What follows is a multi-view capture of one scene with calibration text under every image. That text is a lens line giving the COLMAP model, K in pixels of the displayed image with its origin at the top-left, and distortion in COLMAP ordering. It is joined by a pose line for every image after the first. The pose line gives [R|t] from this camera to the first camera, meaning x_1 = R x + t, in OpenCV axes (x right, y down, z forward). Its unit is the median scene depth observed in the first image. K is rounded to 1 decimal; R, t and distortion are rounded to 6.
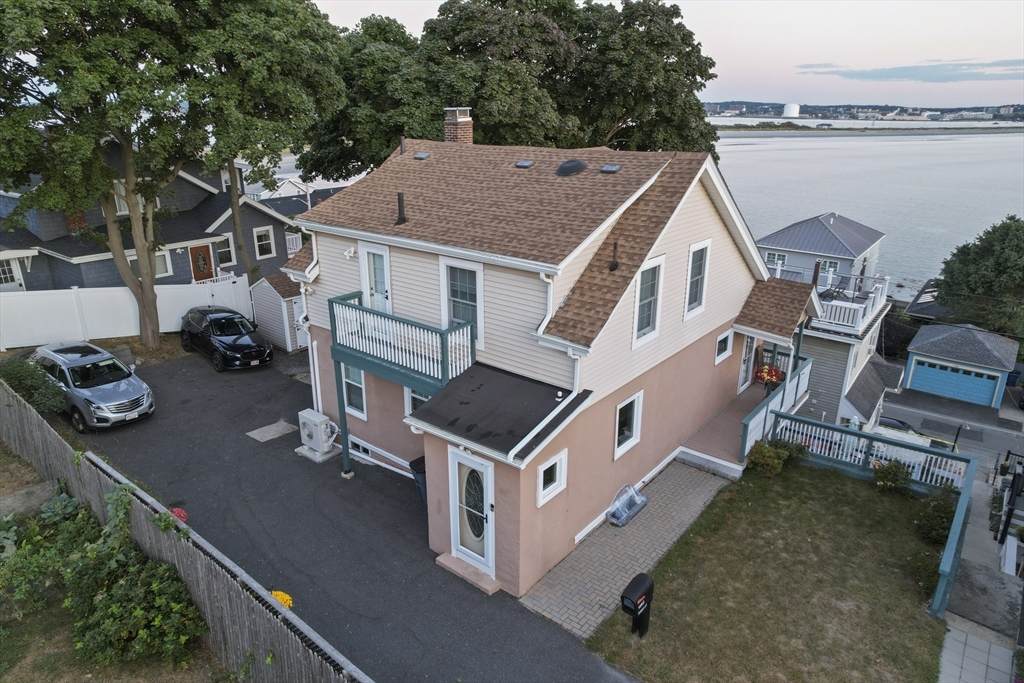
lens RADIAL K [[648.8, 0, 512.0], [0, 648.8, 341.5], [0, 0, 1]] dist [-0.028719, 0.000763]
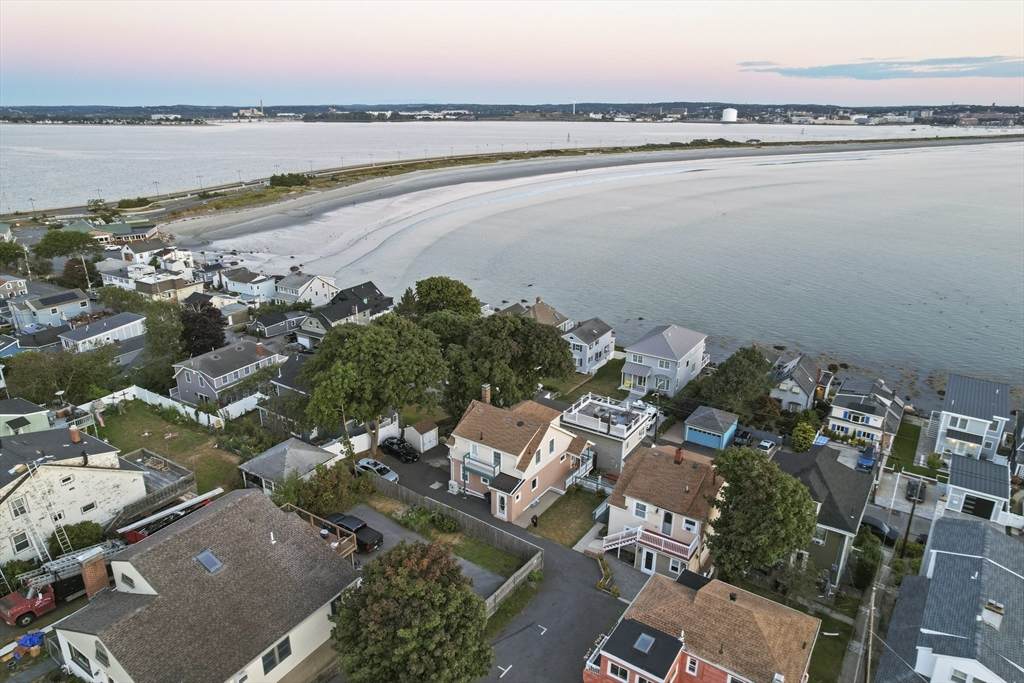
lens RADIAL K [[648.8, 0, 512.0], [0, 648.8, 341.5], [0, 0, 1]] dist [-0.028719, 0.000763]
pose [[0.997109, -0.025756, 0.071488, -0.272149], [0.025615, 0.999668, 0.002878, -0.882271], [-0.071538, -0.001039, 0.997437, -3.476182]]
